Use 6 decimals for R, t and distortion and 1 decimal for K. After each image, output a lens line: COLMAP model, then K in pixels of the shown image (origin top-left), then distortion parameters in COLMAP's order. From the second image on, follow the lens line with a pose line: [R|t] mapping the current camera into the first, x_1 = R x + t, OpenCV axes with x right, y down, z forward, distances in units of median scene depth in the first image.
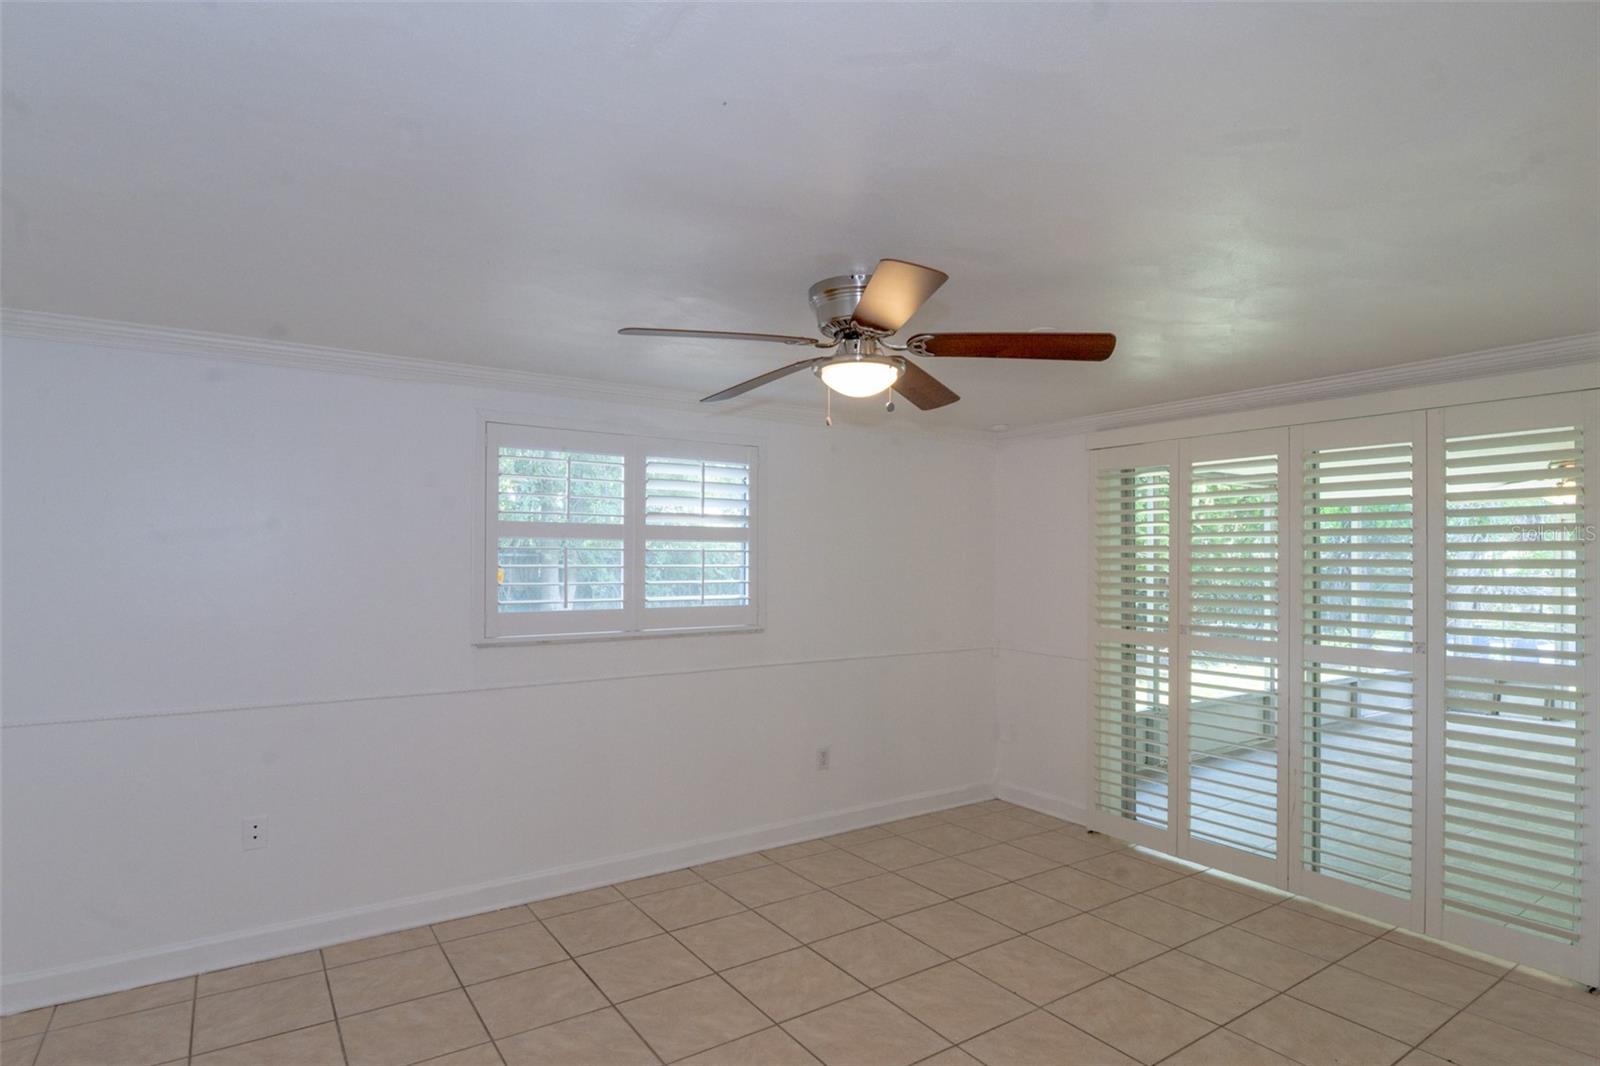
lens RADIAL K [[812.8, 0, 765.6], [0, 812.8, 524.2], [0, 0, 1]] dist [0.002283, -0.013623]
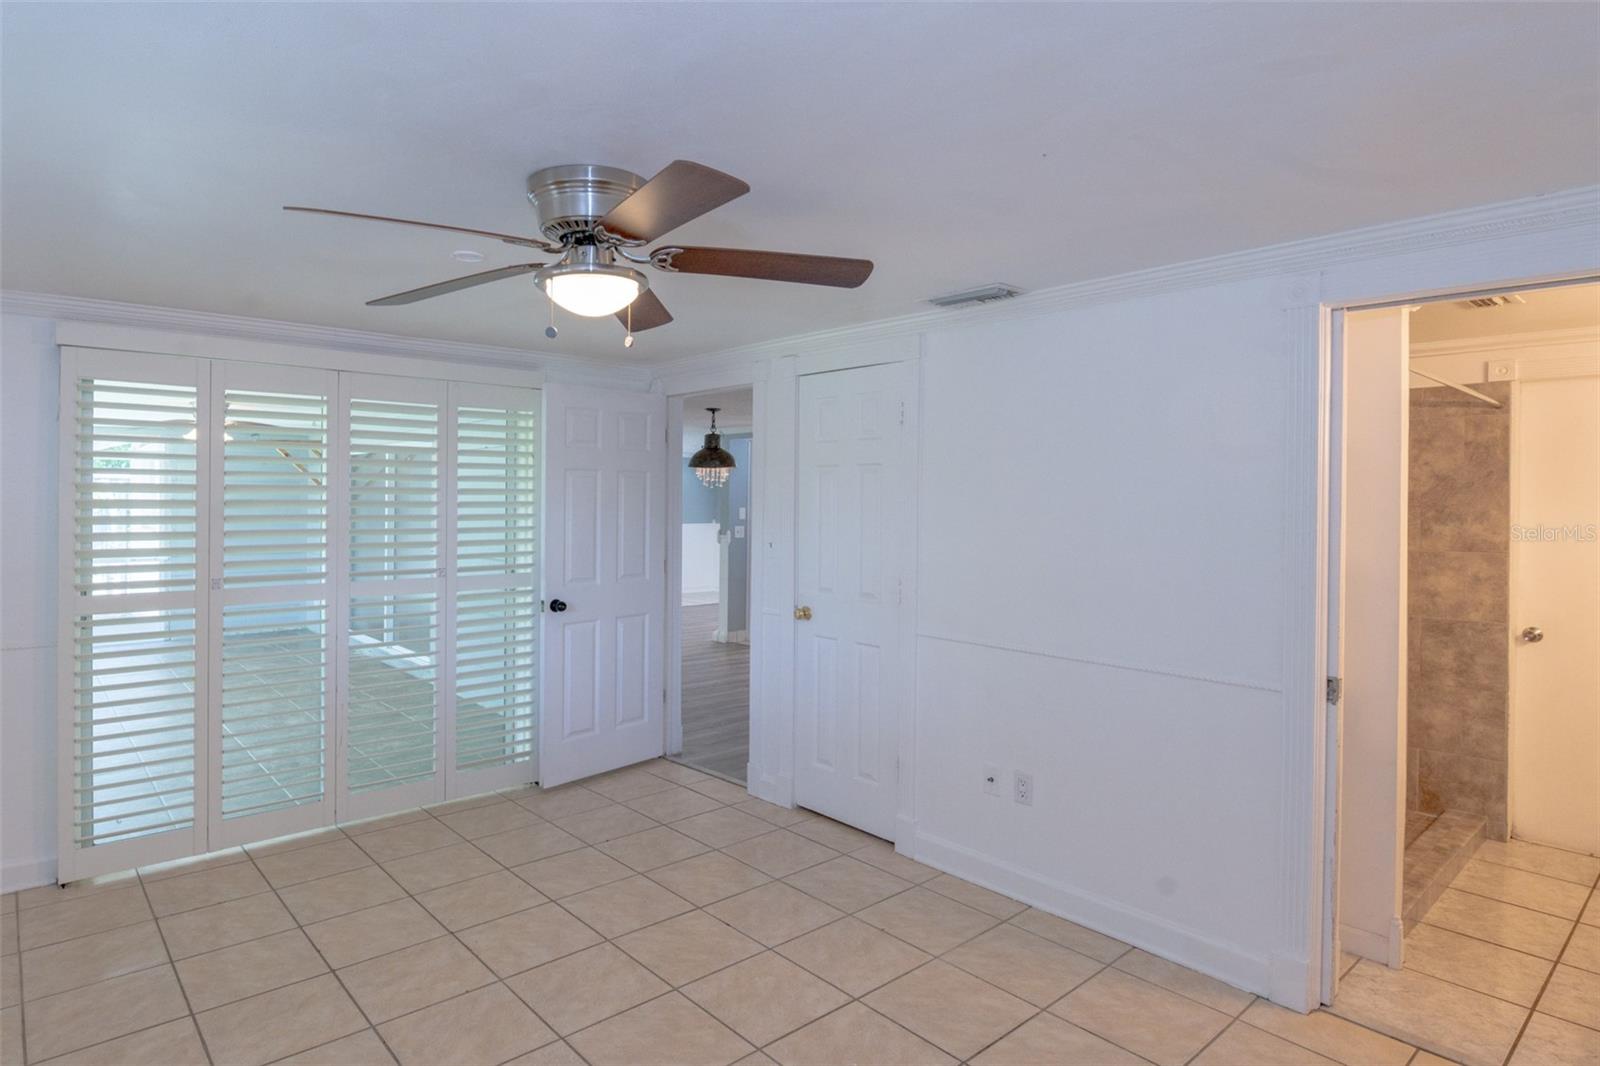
lens RADIAL K [[783.7, 0, 838.9], [0, 783.7, 494.0], [0, 0, 1]] dist [0.002246, -0.009500]
pose [[-0.097405, -0.004155, 0.995236, -0.430465], [-0.043451, 0.999056, -0.000082, 0.006689], [-0.994296, -0.043252, -0.097493, 0.508099]]
